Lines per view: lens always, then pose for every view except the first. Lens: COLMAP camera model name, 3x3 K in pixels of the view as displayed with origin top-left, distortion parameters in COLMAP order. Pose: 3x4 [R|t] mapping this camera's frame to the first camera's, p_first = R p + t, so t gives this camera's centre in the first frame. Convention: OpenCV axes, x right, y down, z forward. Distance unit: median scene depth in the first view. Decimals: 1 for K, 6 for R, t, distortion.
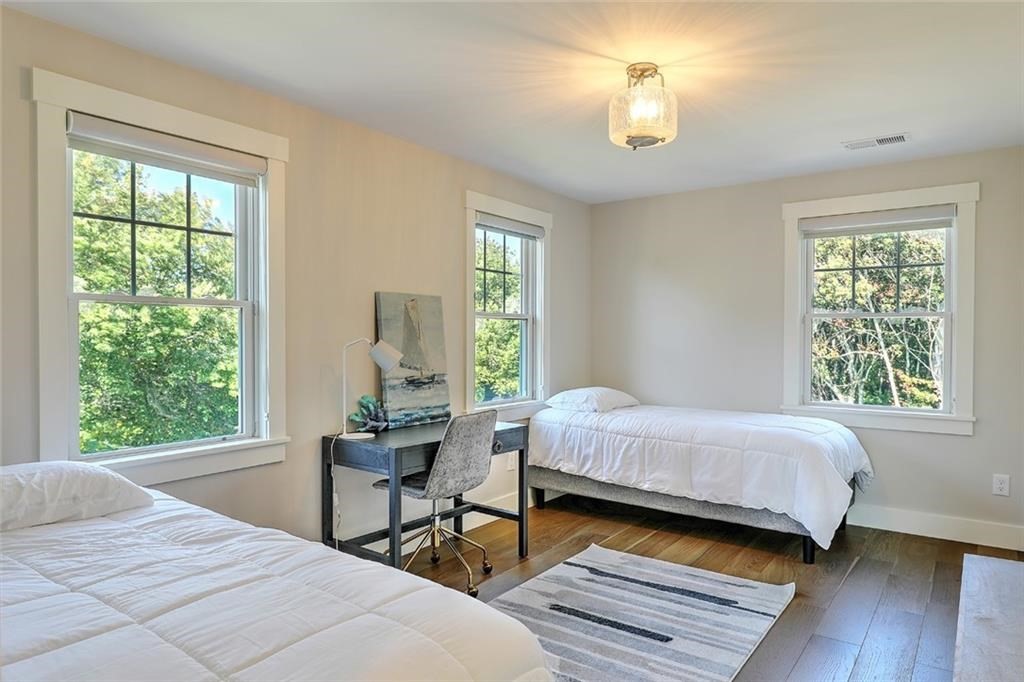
lens RADIAL K [[652.0, 0, 512.5], [0, 652.0, 343.2], [0, 0, 1]] dist [0.000745, 0.000099]
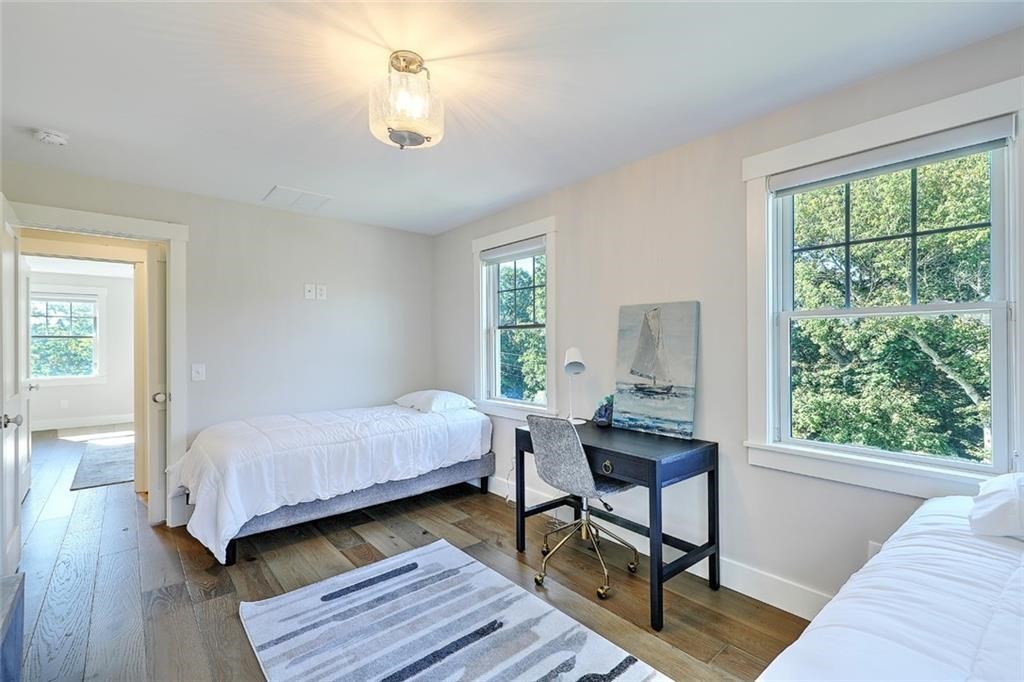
lens RADIAL K [[452.4, 0, 512.4], [0, 452.4, 339.7], [0, 0, 1]] dist [0.004434, 0.000236]
pose [[-0.230339, -0.006306, -0.973090, 0.594328], [-0.006151, 0.999968, -0.005024, -0.014507], [0.973091, 0.004829, -0.230371, 0.966870]]
